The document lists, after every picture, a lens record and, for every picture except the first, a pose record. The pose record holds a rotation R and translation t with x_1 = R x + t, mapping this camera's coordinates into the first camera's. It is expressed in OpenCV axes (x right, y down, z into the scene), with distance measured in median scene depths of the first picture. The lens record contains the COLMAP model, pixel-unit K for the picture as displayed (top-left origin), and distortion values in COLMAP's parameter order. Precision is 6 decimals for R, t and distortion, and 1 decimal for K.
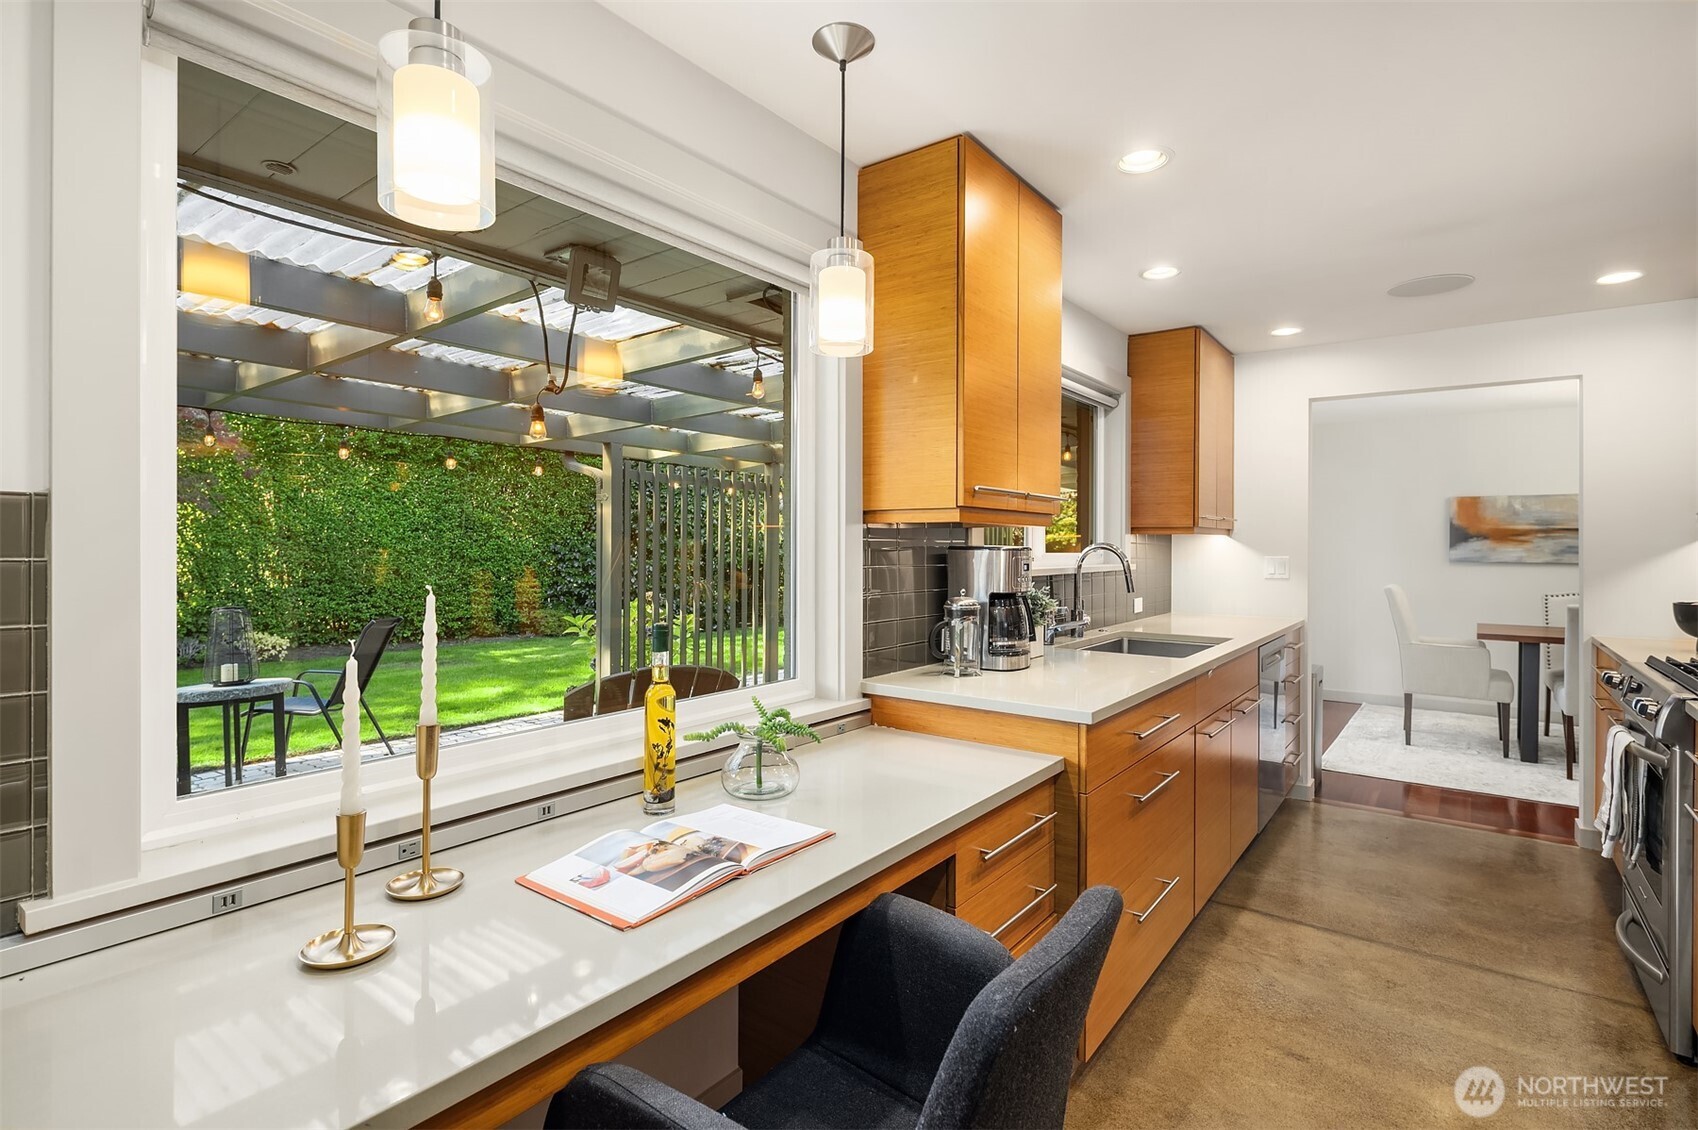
lens RADIAL K [[825.2, 0, 859.9], [0, 825.2, 555.3], [0, 0, 1]] dist [0.002129, -0.001784]
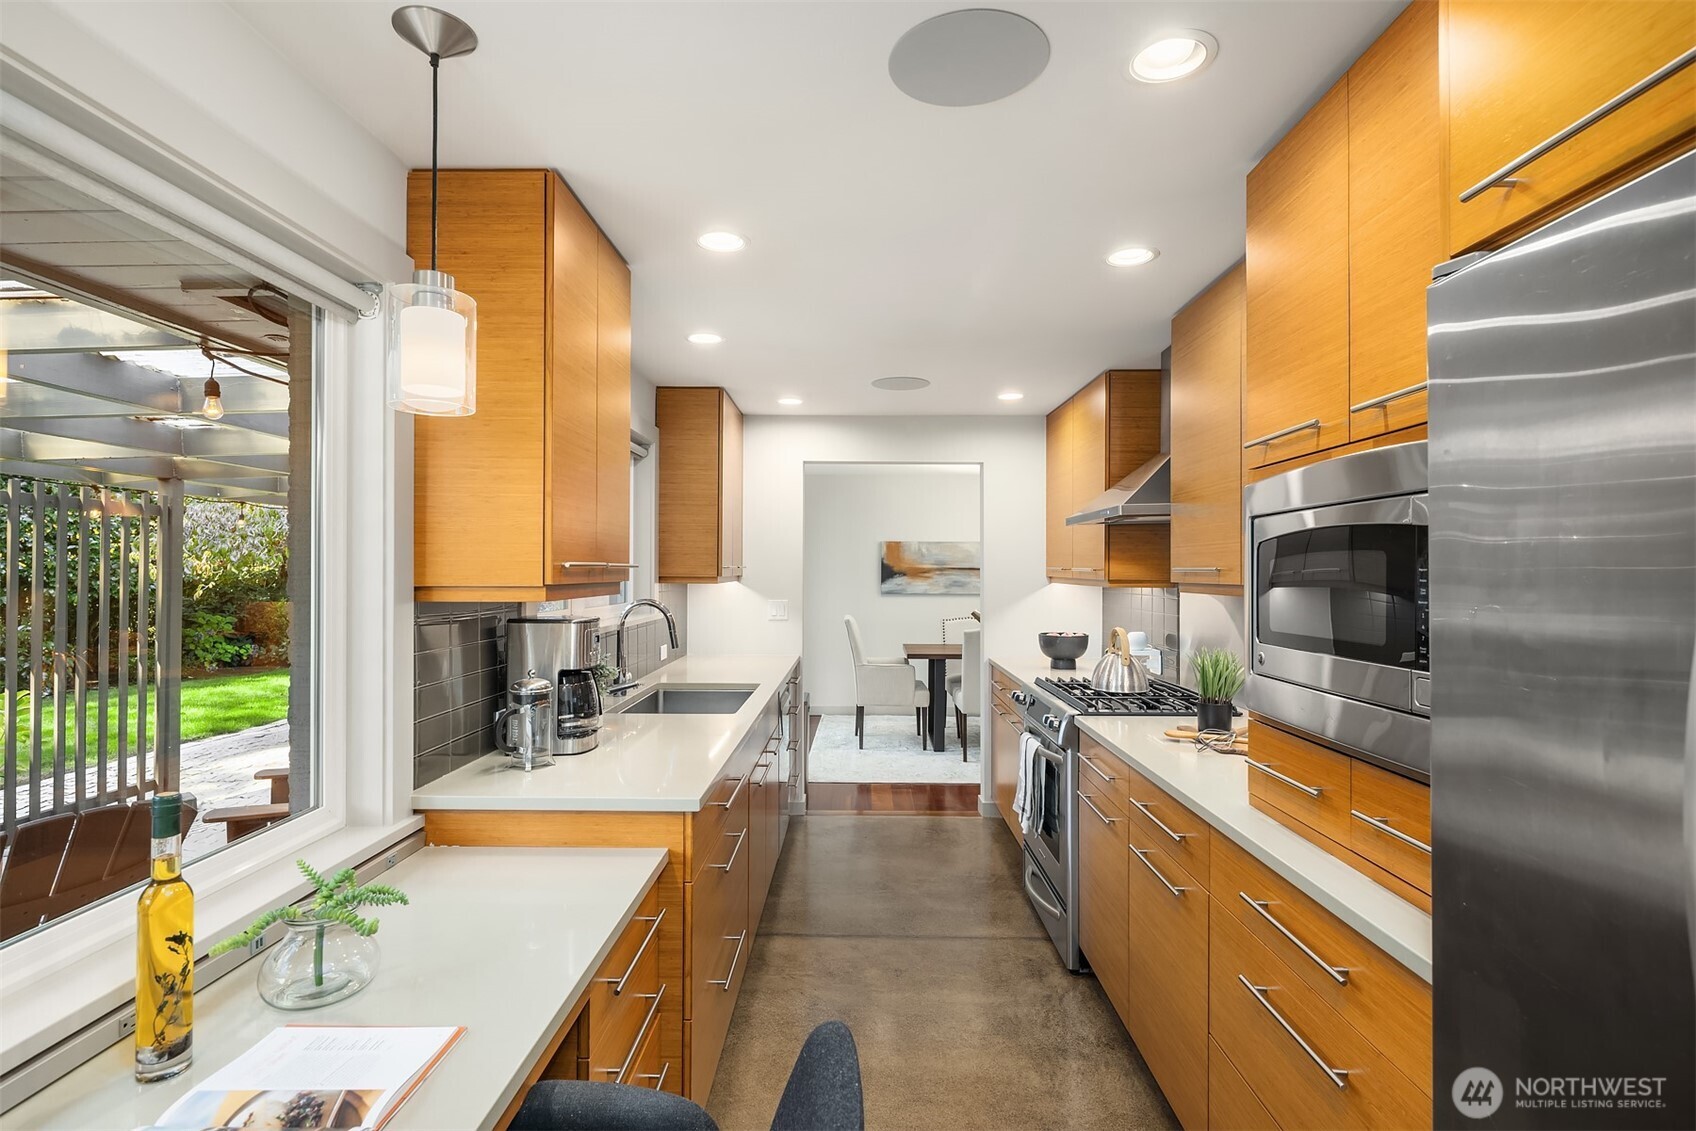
lens RADIAL K [[824.3, 0, 851.5], [0, 824.3, 566.9], [0, 0, 1]] dist [0.002129, -0.001784]
pose [[0.806449, 0.000281, 0.591304, -0.118115], [0.002517, 0.999989, -0.003908, -0.063264], [-0.591299, 0.004640, 0.806439, 0.073952]]
